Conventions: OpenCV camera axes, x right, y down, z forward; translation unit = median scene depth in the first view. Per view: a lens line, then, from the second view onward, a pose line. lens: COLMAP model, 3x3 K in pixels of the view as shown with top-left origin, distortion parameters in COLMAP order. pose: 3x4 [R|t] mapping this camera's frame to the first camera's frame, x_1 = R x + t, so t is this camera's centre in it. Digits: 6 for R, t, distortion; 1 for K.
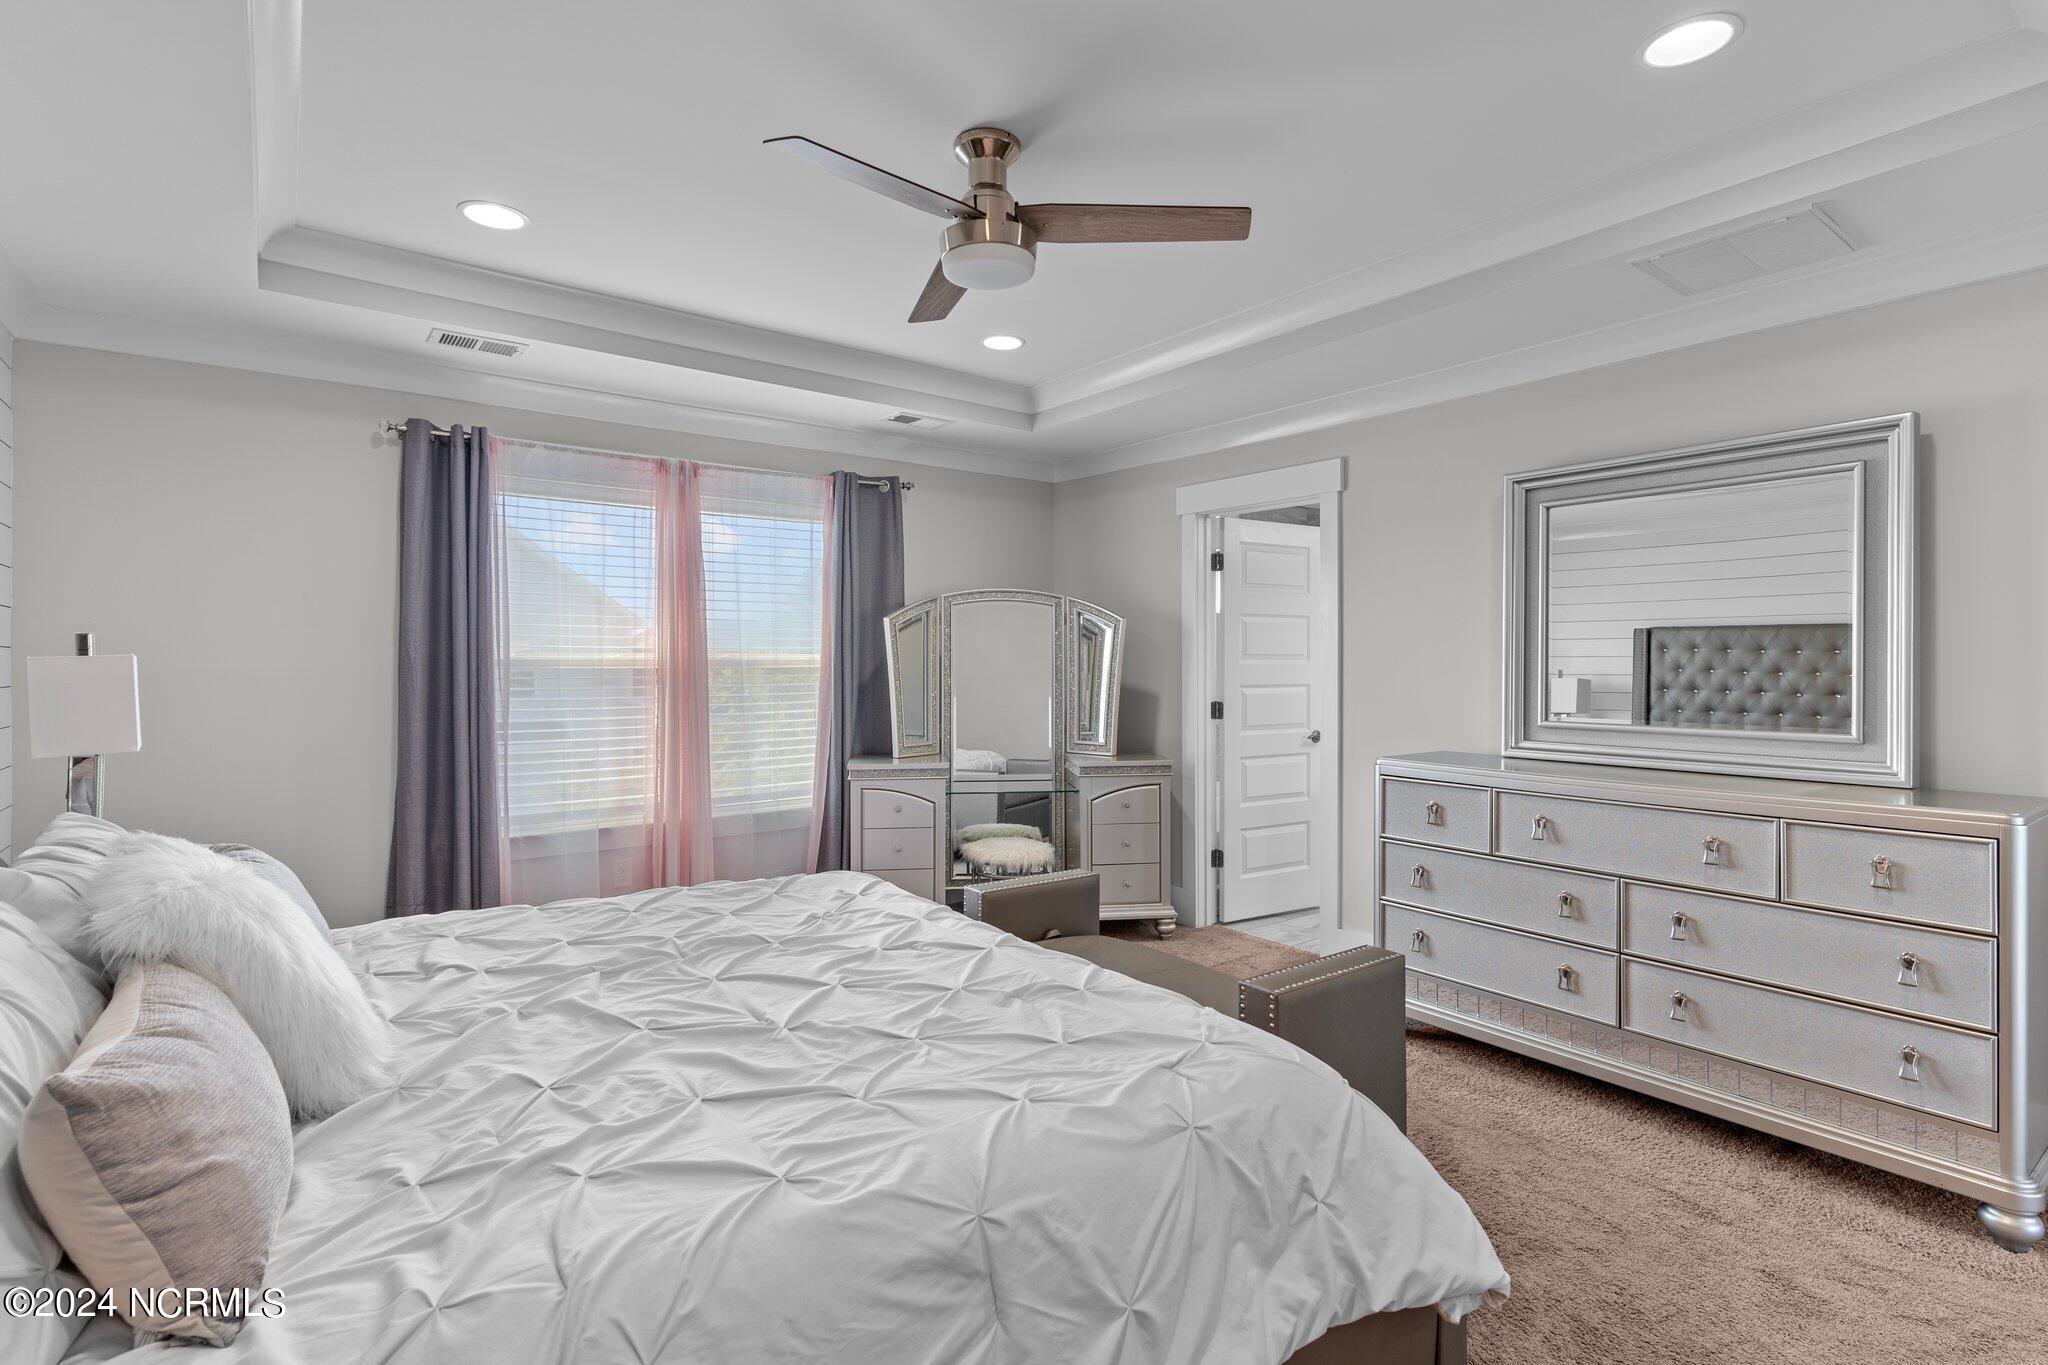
lens RADIAL K [[987.9, 0, 1025.6], [0, 987.9, 660.7], [0, 0, 1]] dist [0.001353, 0.000290]
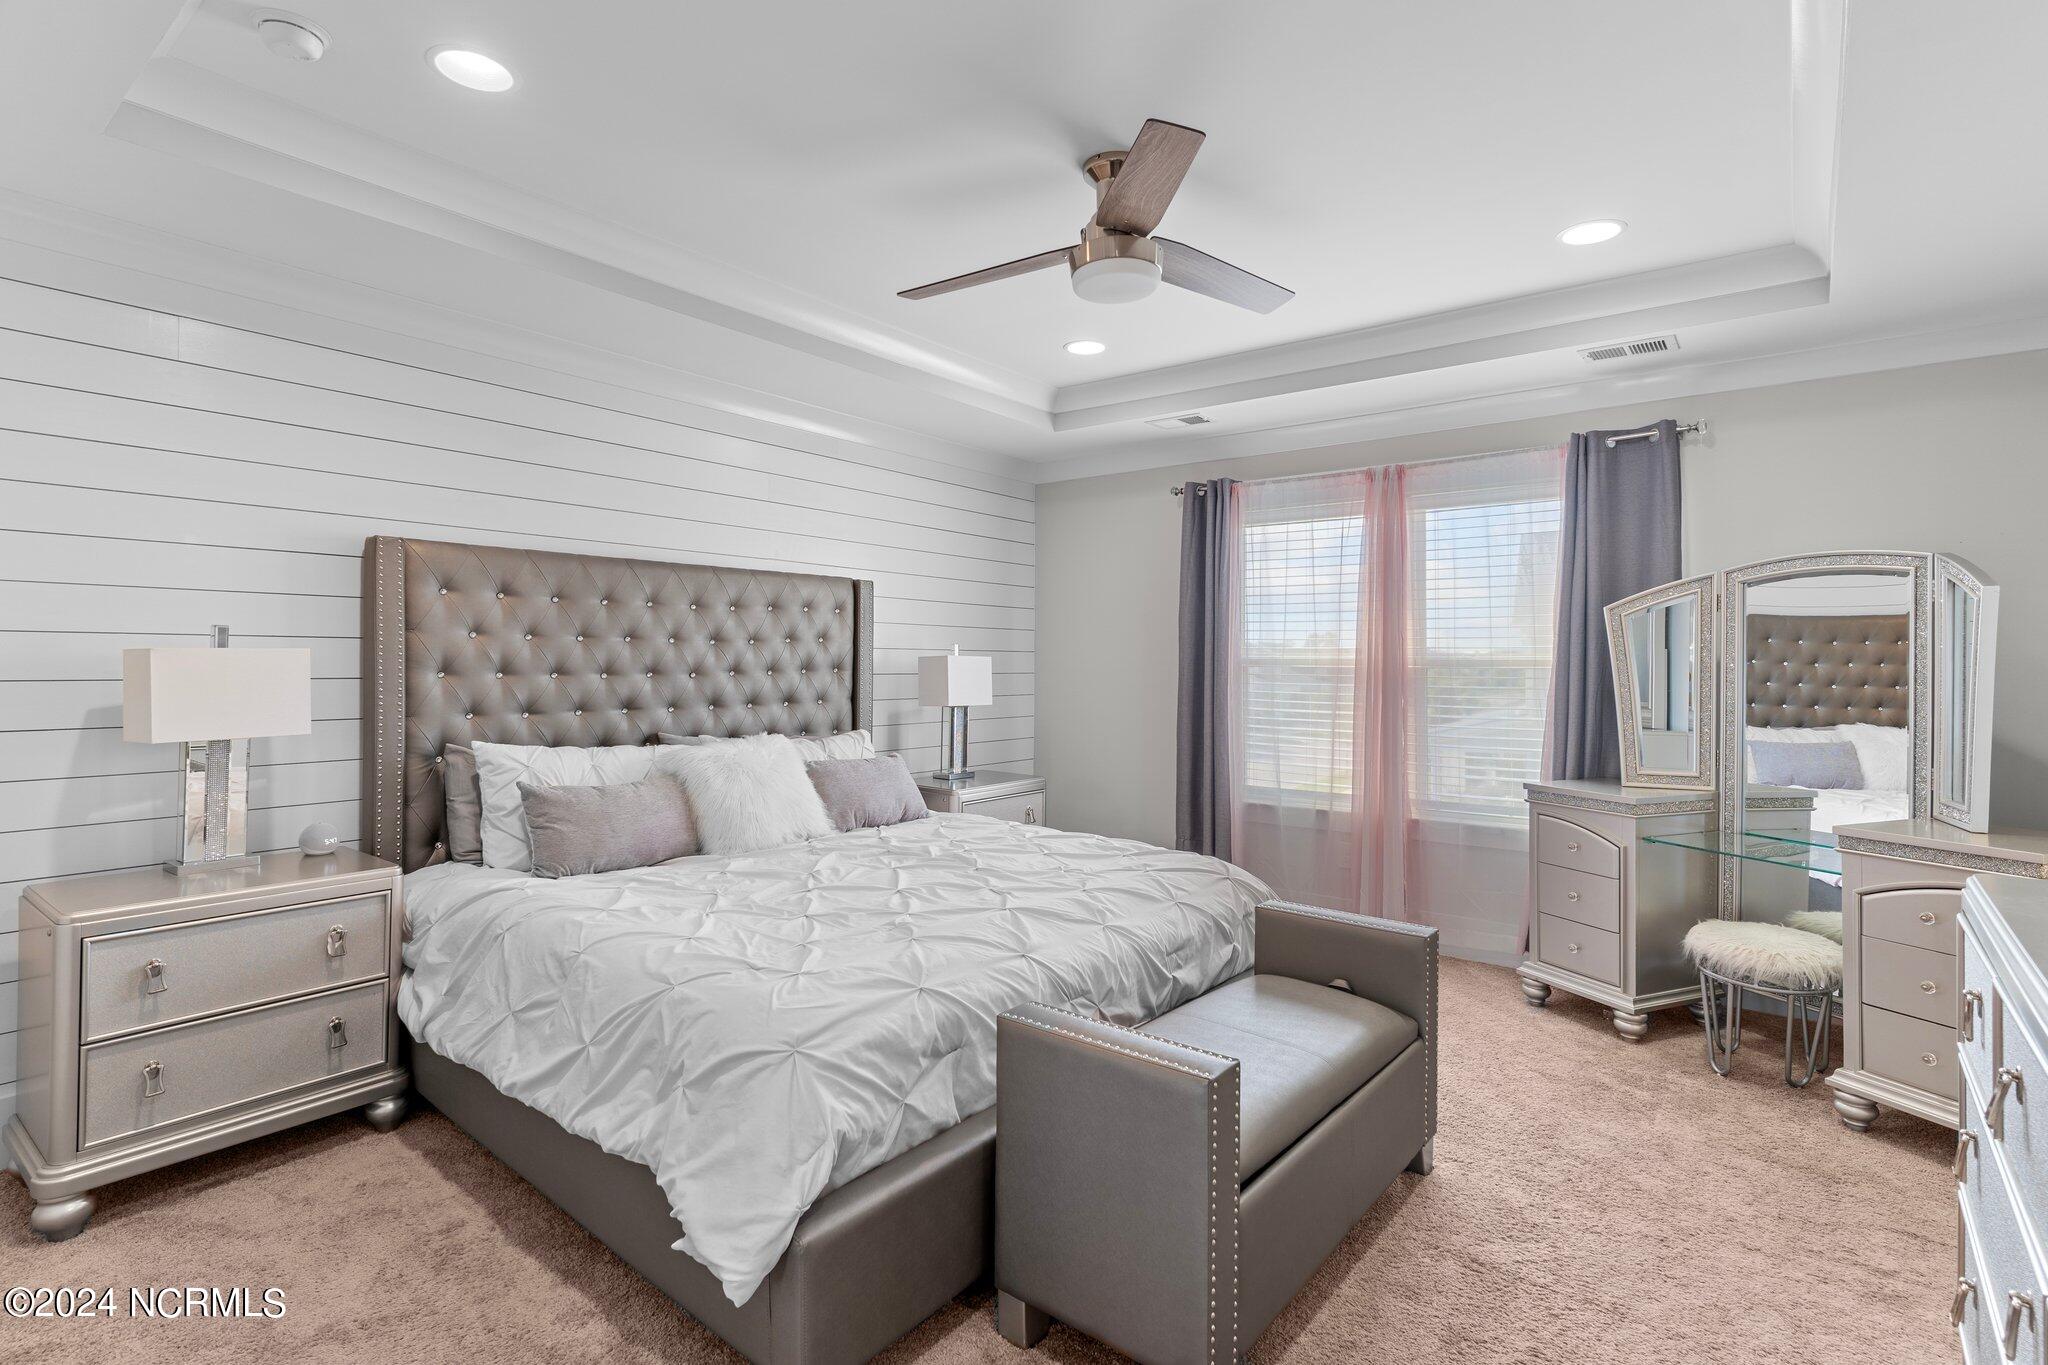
lens RADIAL K [[987.9, 0, 1025.6], [0, 987.9, 660.7], [0, 0, 1]] dist [0.001353, 0.000290]
pose [[0.256592, 0.002161, -0.966517, 0.550022], [-0.004885, 0.999988, 0.000939, 0.000915], [0.966507, 0.004481, 0.256600, 0.372072]]
